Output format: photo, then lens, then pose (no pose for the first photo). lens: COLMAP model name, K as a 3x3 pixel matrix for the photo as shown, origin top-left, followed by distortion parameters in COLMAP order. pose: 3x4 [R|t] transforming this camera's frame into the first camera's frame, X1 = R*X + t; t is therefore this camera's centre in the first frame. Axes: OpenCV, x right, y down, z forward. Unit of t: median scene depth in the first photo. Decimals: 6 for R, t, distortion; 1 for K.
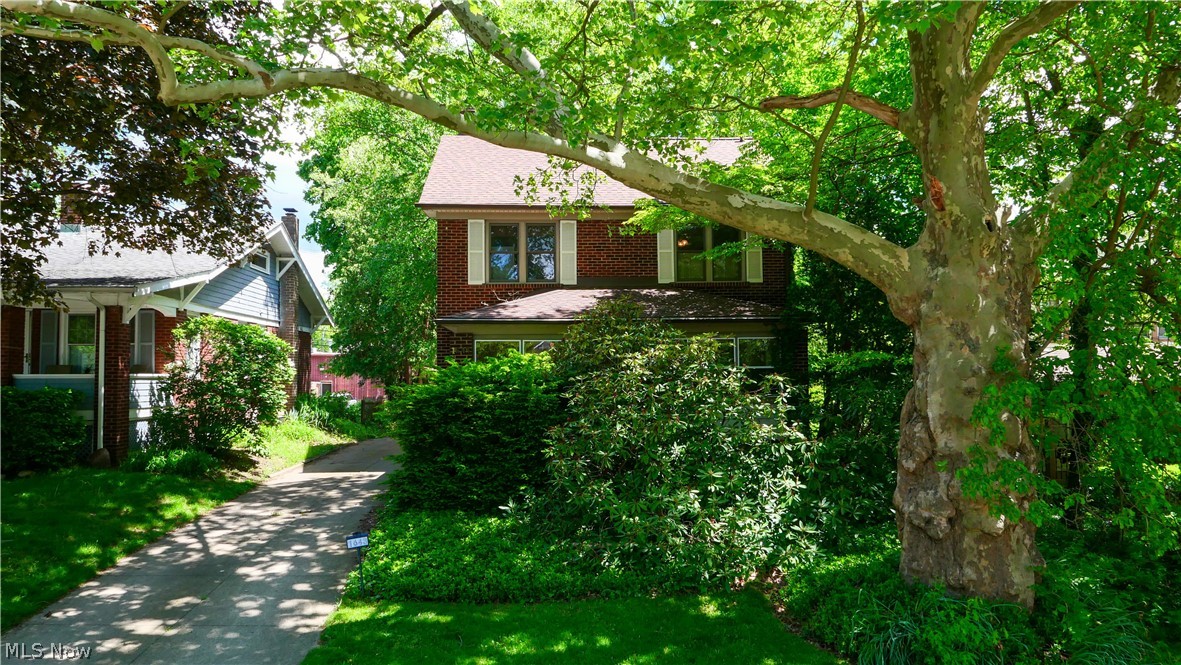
lens RADIAL K [[755.8, 0, 590.5], [0, 755.8, 332.5], [0, 0, 1]] dist [-0.048380, 0.023744]
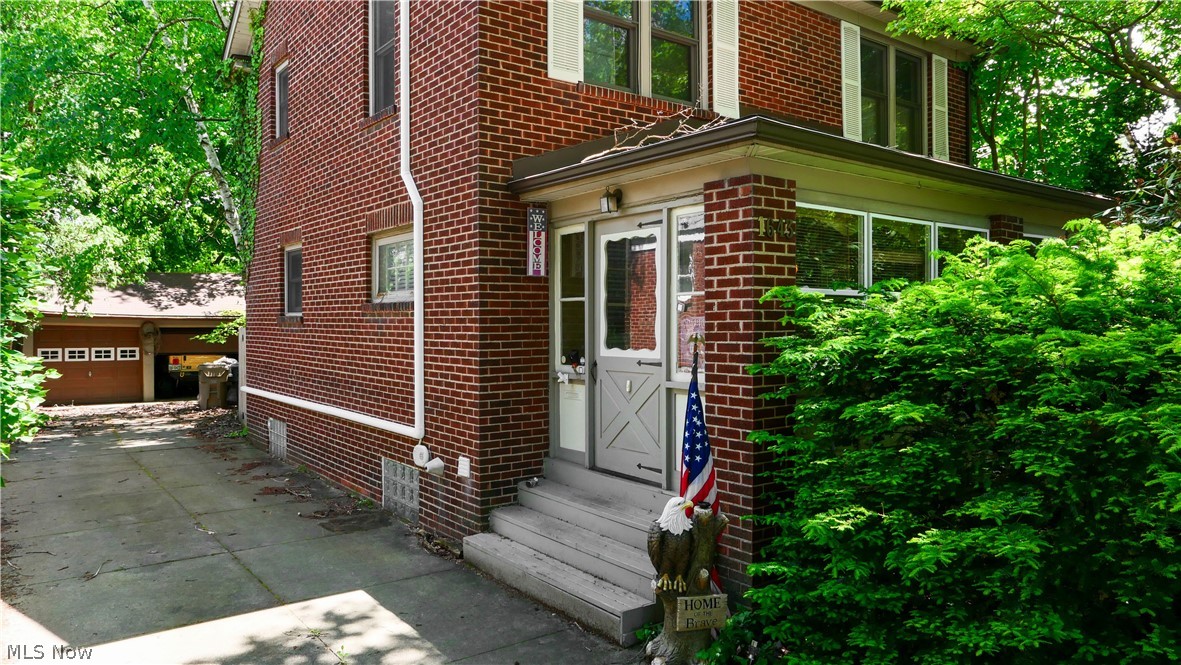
lens RADIAL K [[755.8, 0, 590.5], [0, 755.8, 332.5], [0, 0, 1]] dist [-0.048380, 0.023744]
pose [[0.834125, -0.004586, 0.551556, -0.803214], [-0.032282, 0.997845, 0.057118, 0.102593], [-0.550629, -0.065449, 0.832180, 1.460136]]
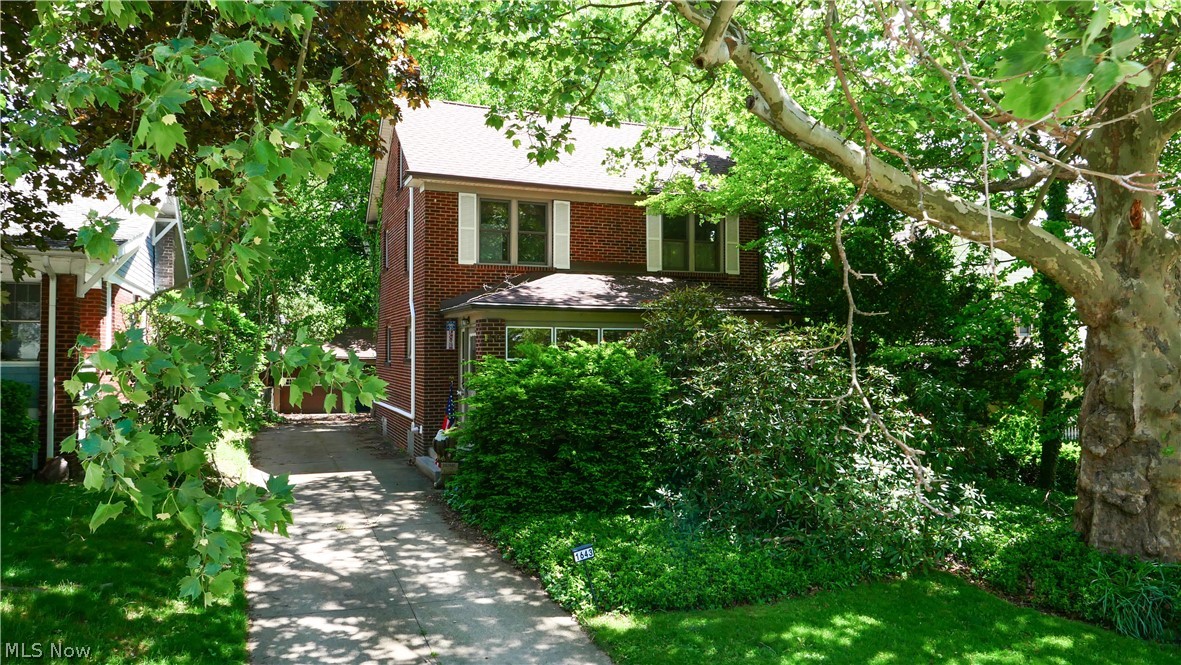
lens RADIAL K [[755.8, 0, 590.5], [0, 755.8, 332.5], [0, 0, 1]] dist [-0.048380, 0.023744]
pose [[0.949320, 0.016852, 0.313859, -0.661337], [-0.024688, 0.999474, 0.021009, -0.007391], [-0.313340, -0.027693, 0.949237, 0.172558]]
